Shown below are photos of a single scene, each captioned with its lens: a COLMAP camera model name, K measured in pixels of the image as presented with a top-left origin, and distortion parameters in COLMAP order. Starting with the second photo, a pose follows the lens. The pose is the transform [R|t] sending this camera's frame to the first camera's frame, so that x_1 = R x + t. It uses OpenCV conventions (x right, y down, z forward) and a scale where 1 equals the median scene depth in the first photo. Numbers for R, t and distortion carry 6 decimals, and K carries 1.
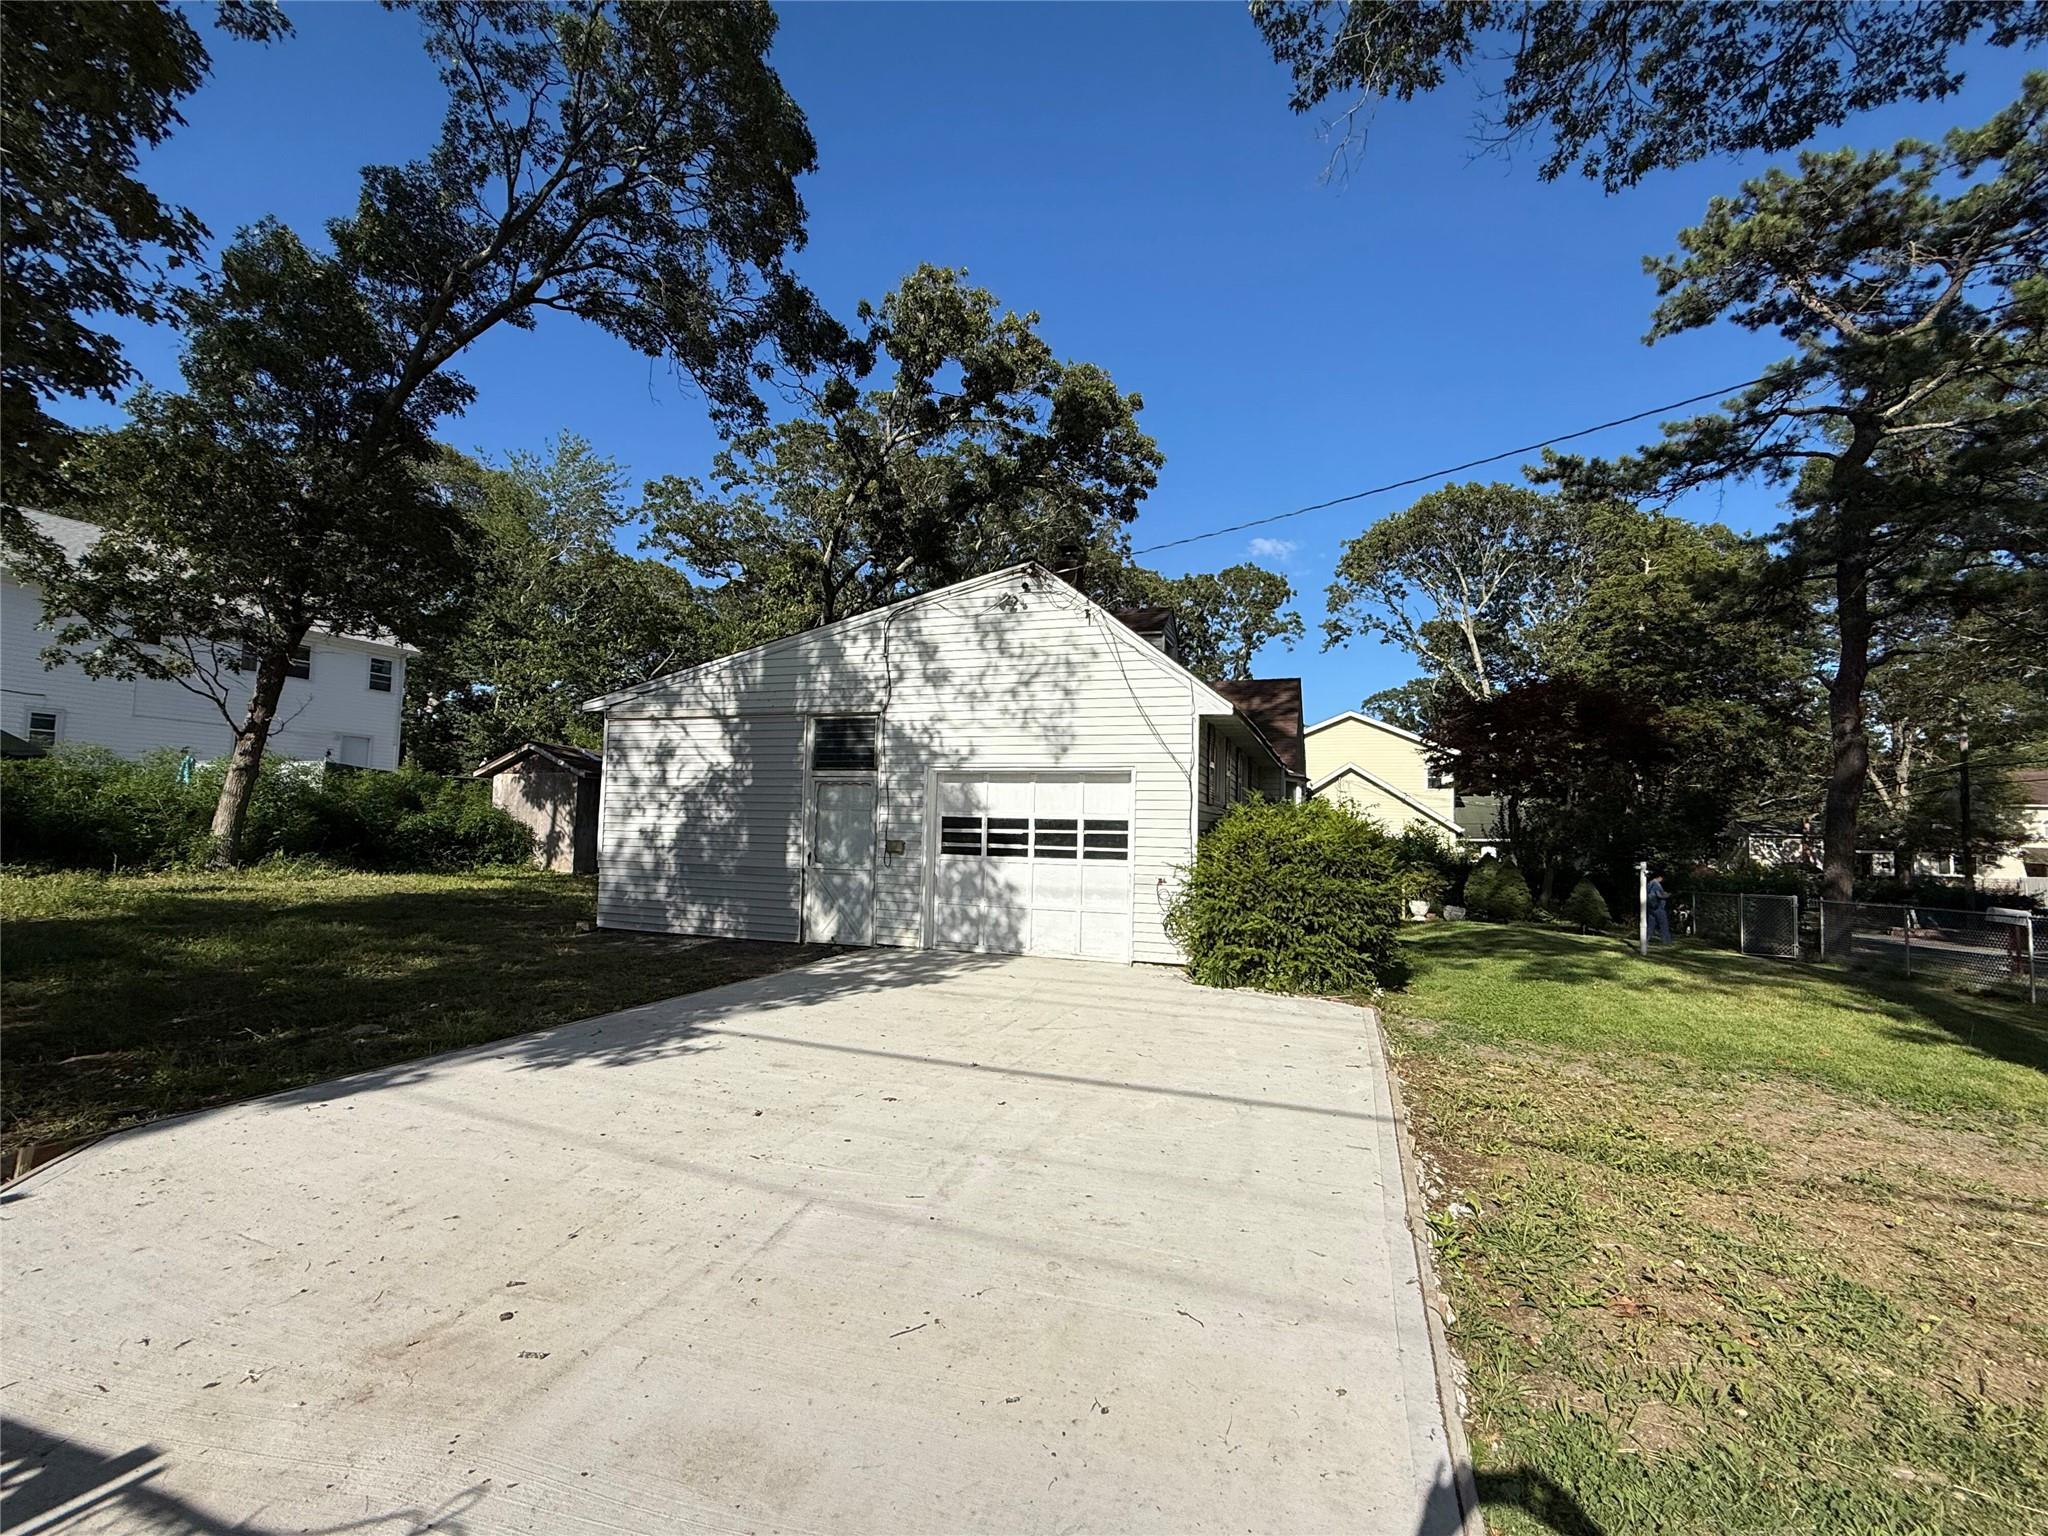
lens RADIAL K [[897.6, 0, 1024.0], [0, 897.6, 768.0], [0, 0, 1]] dist [-0.001144, 0.000086]
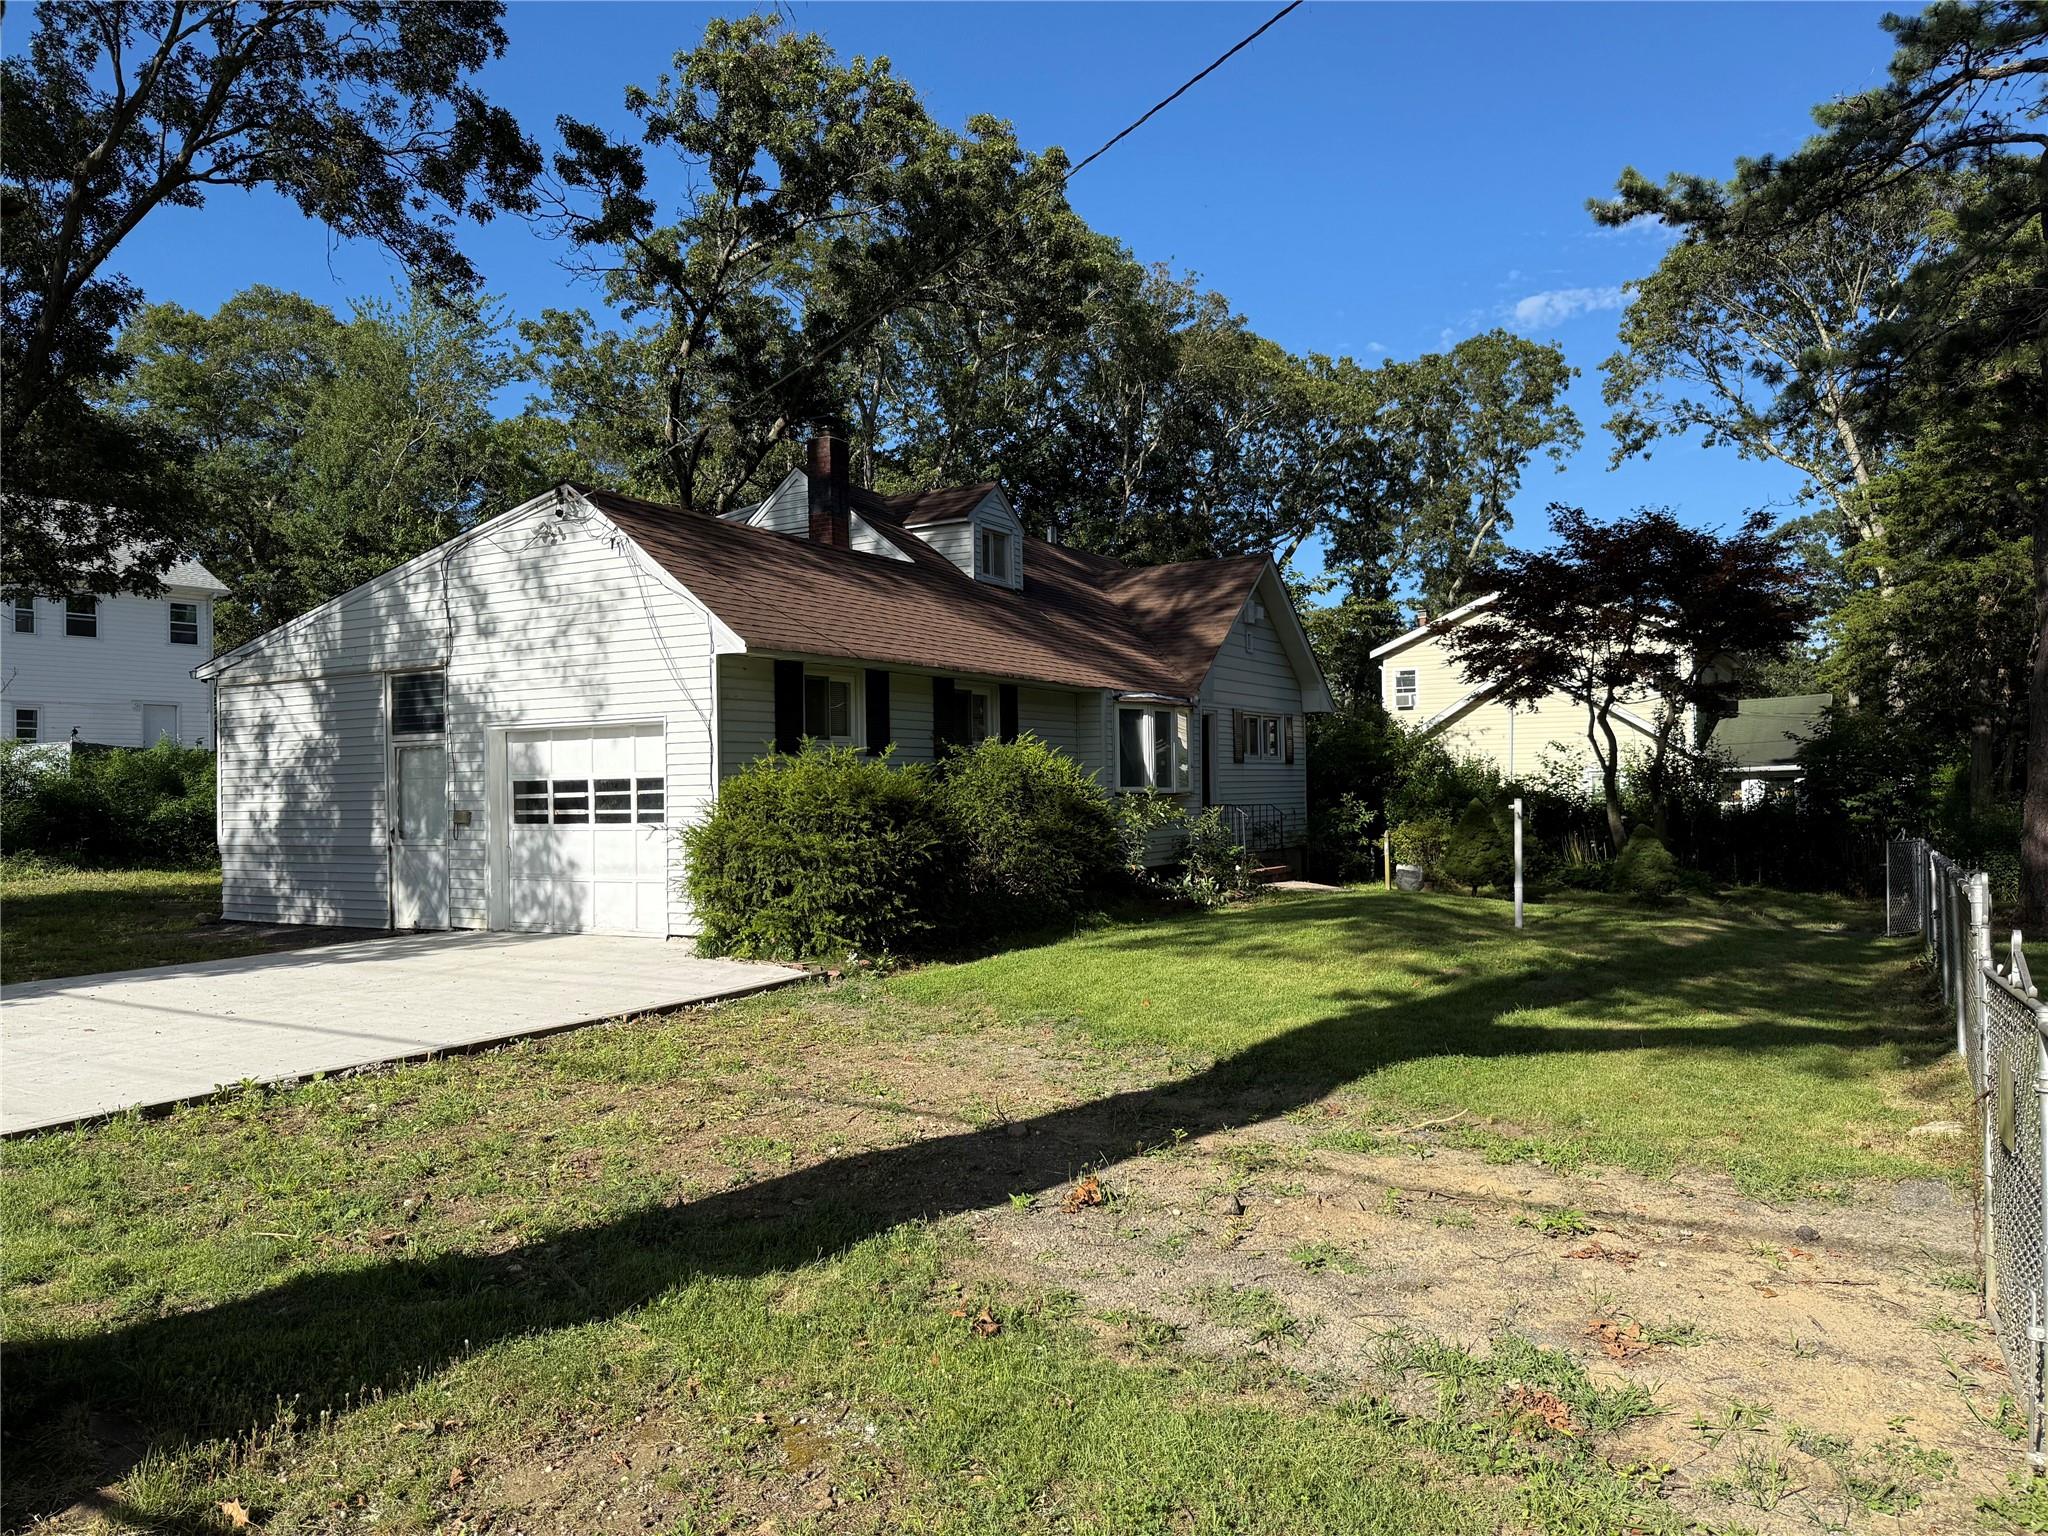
lens RADIAL K [[1465.4, 0, 1023.2], [0, 1465.4, 778.5], [0, 0, 1]] dist [-0.009615, -0.009926]
pose [[0.980800, -0.052405, -0.187842, 0.641738], [0.063524, 0.996537, 0.053663, 0.004916], [0.184379, -0.064565, 0.980732, -0.301268]]
